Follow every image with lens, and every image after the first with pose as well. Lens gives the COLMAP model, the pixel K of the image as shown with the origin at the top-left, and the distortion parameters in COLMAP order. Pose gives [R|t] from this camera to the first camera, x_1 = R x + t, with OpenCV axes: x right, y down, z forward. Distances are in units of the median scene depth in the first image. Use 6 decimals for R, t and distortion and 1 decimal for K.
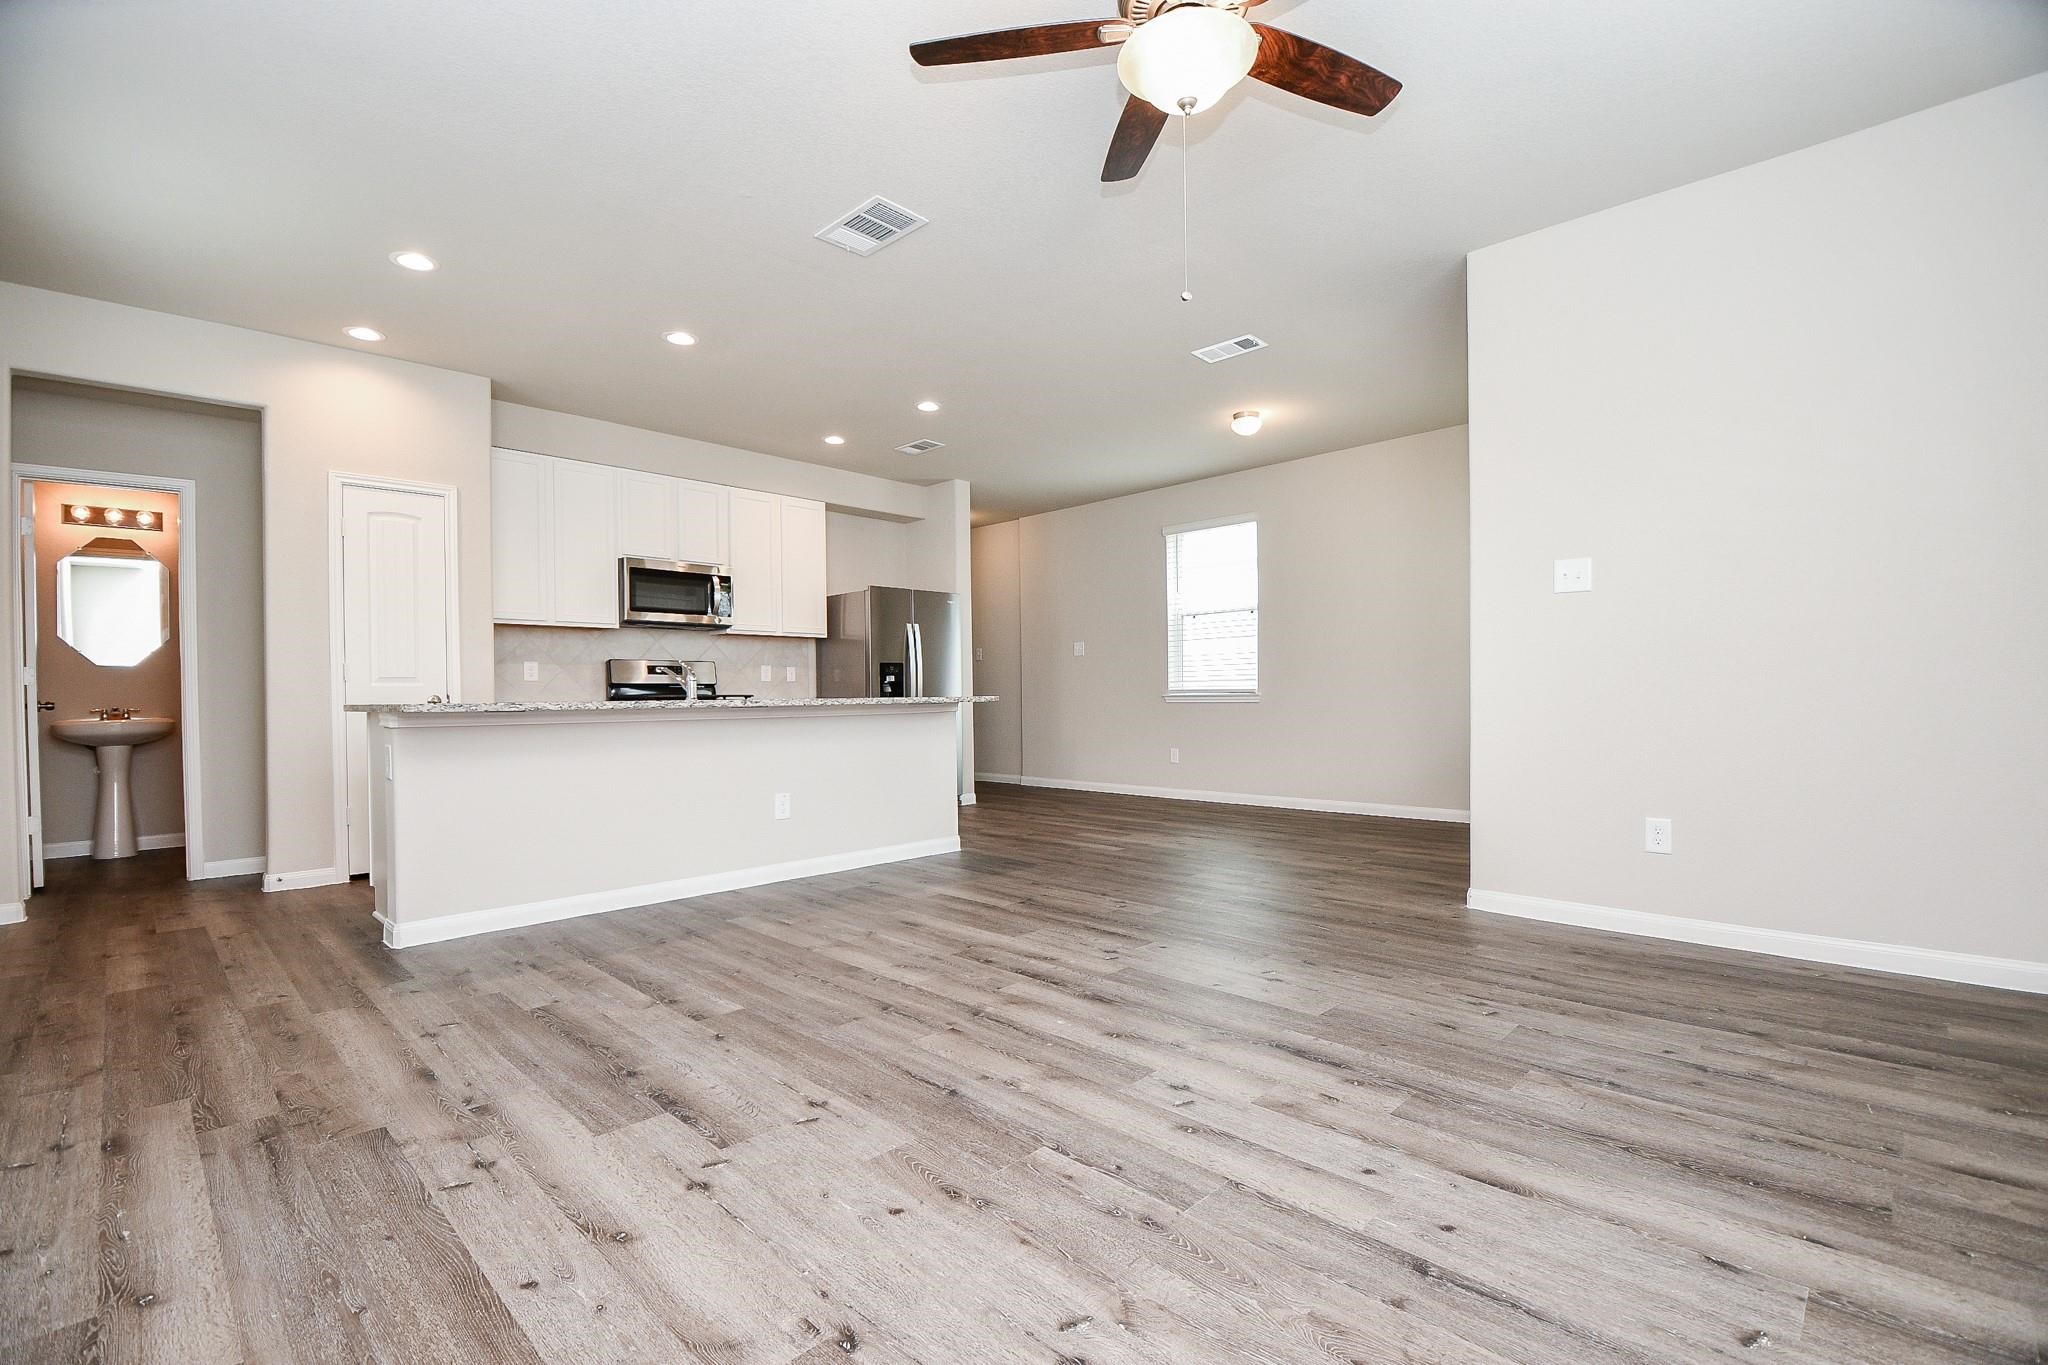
lens RADIAL K [[913.3, 0, 1025.9], [0, 913.3, 700.2], [0, 0, 1]] dist [0.026660, -0.036215]
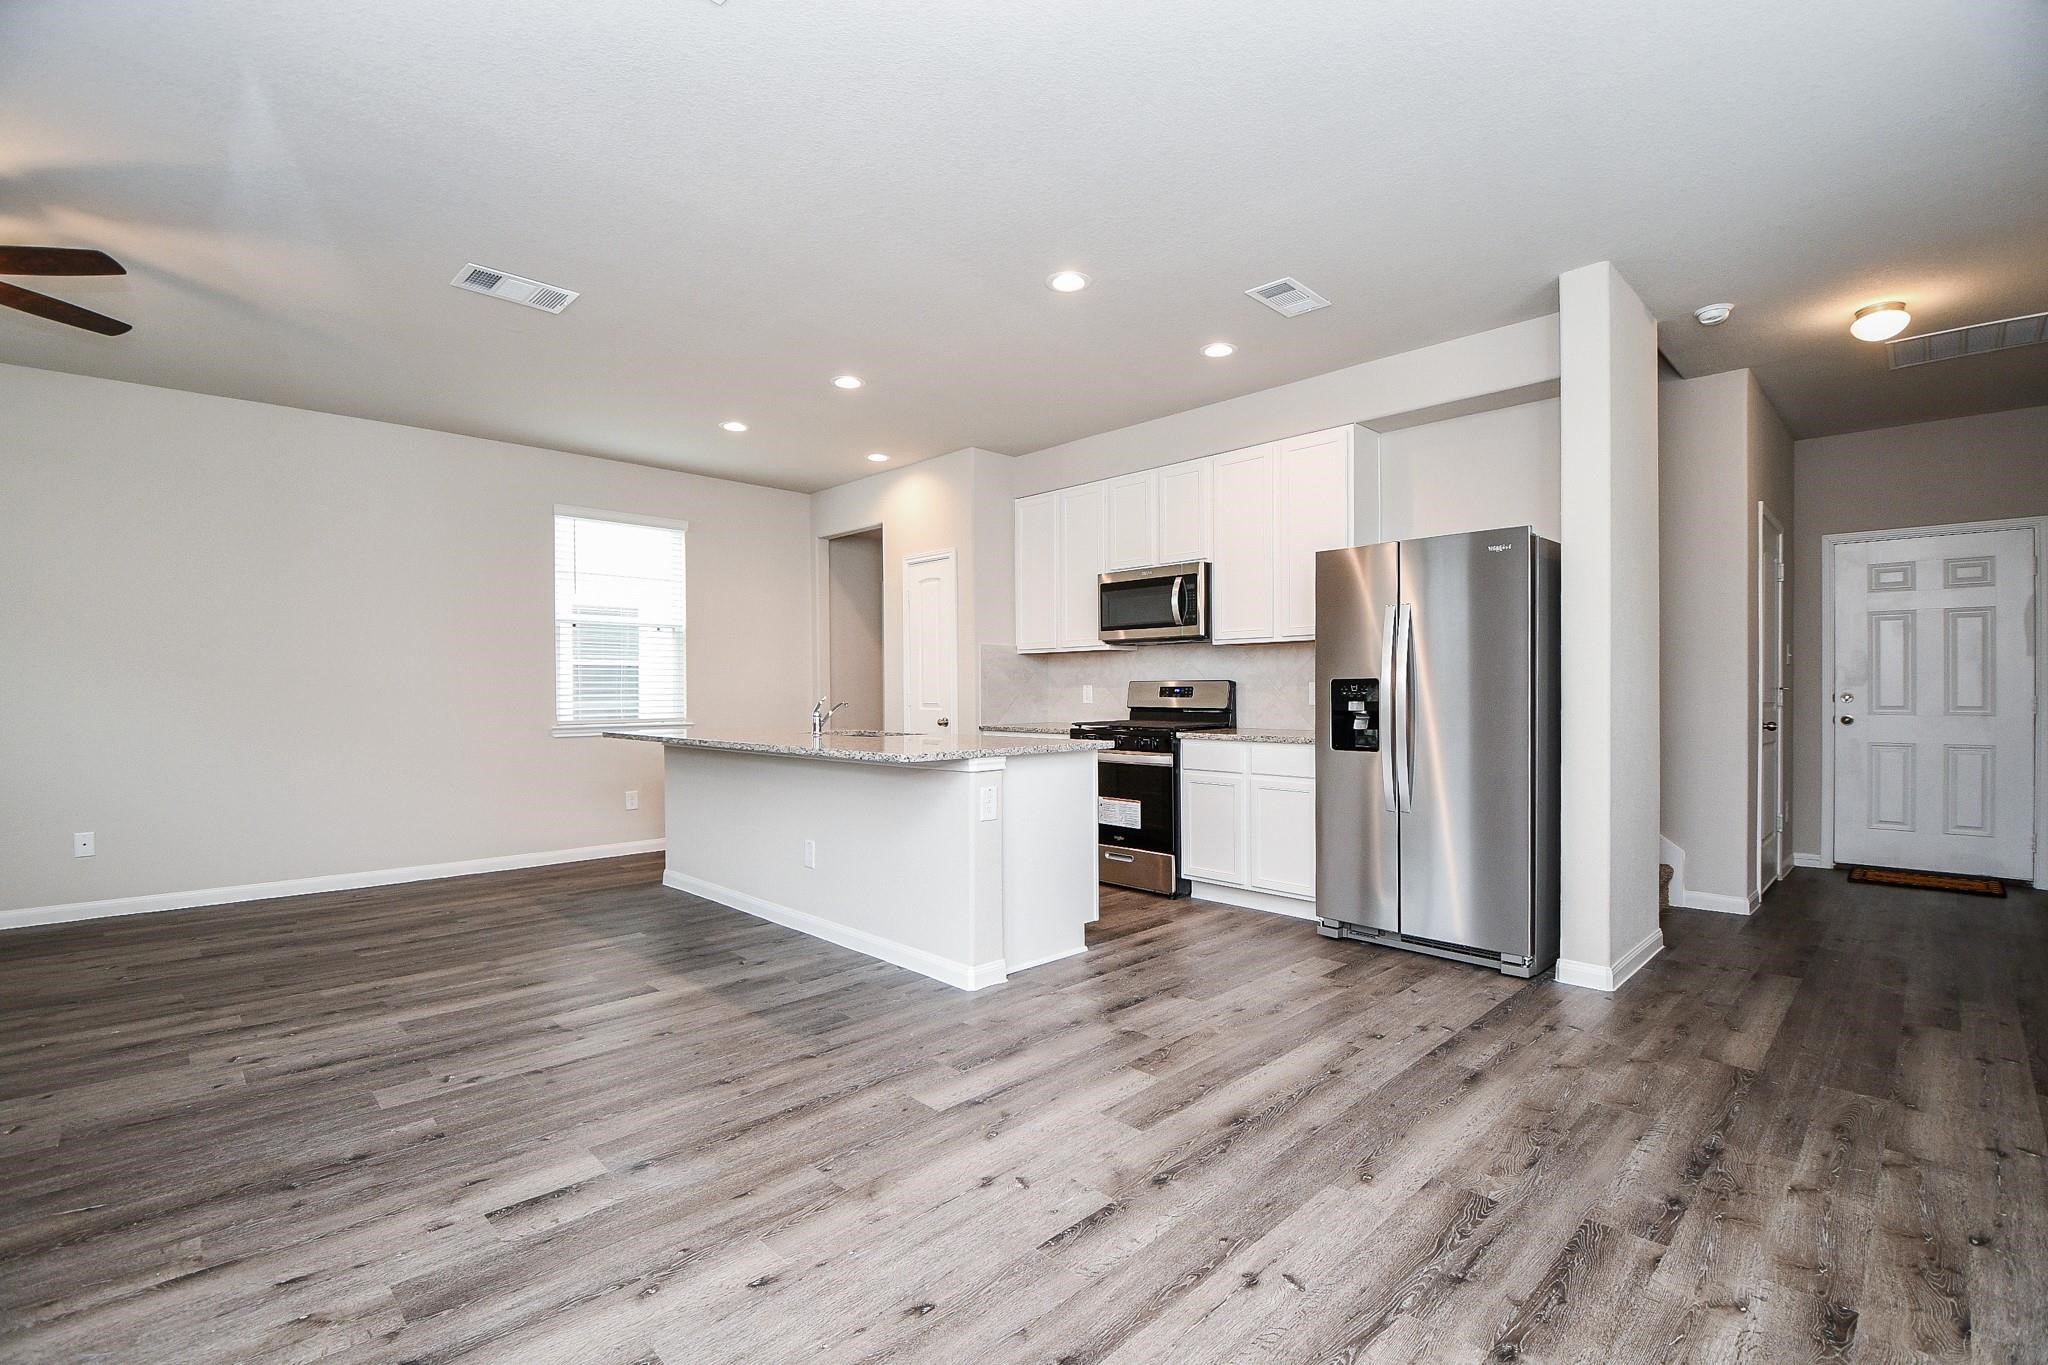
lens RADIAL K [[913.3, 0, 1025.9], [0, 913.3, 700.2], [0, 0, 1]] dist [0.026660, -0.036215]
pose [[-0.018126, 0.021185, -0.999611, 1.100251], [-0.001351, 0.999774, 0.021213, -0.101324], [0.999835, 0.001735, -0.018093, 2.053468]]
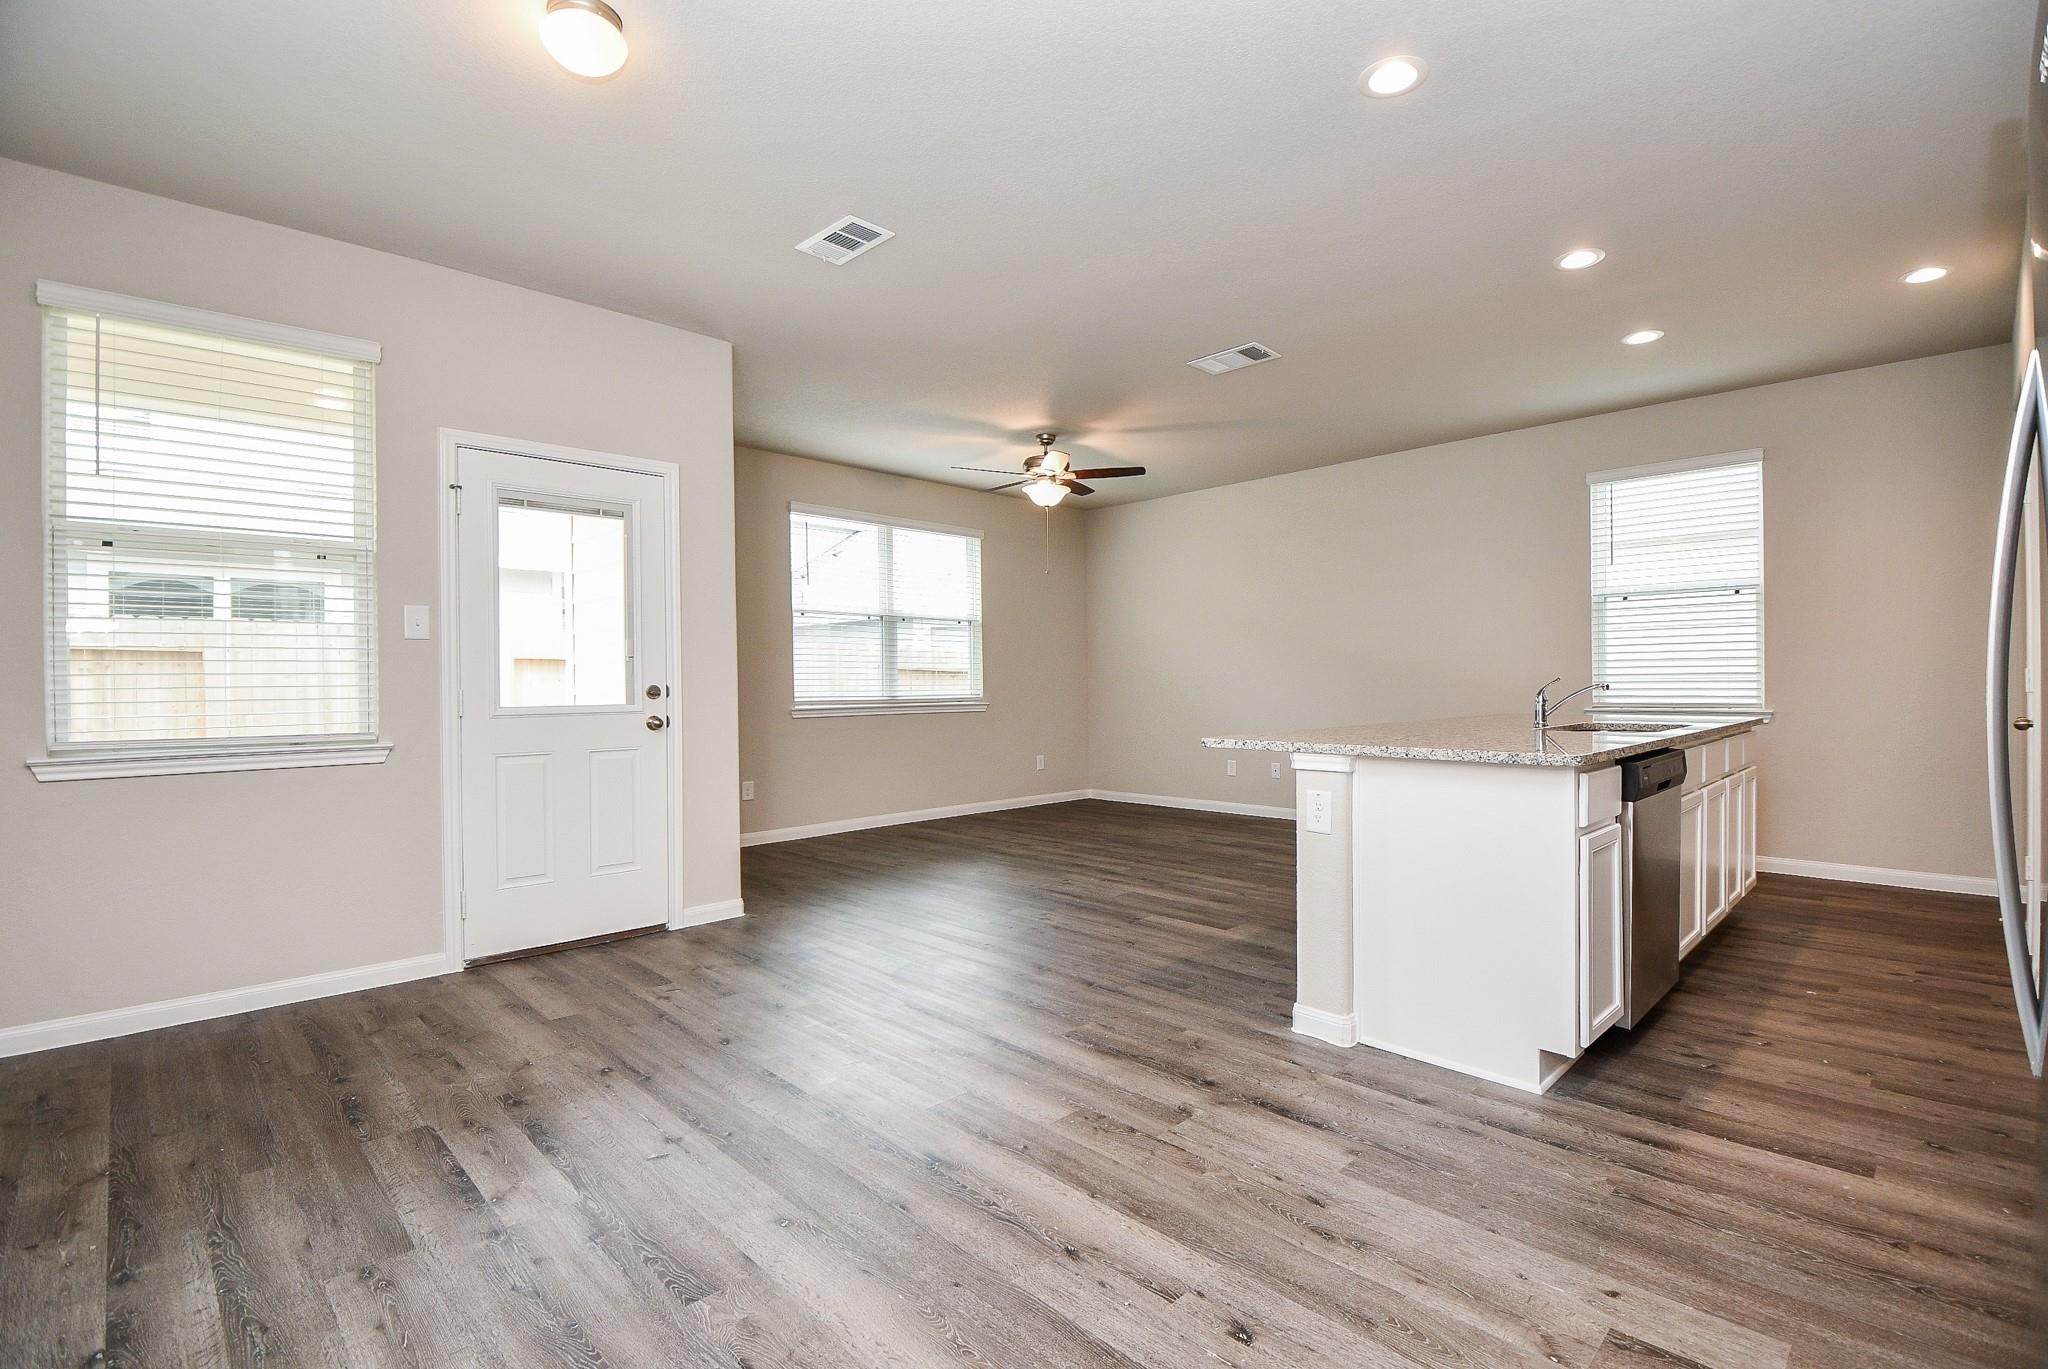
lens RADIAL K [[928.4, 0, 1054.0], [0, 928.4, 682.9], [0, 0, 1]] dist [0.019296, -0.023999]
pose [[-0.999772, 0.021180, 0.002771, 0.121207], [0.021195, 0.999760, 0.005473, -0.085297], [-0.002654, 0.005530, -0.999981, 3.017831]]
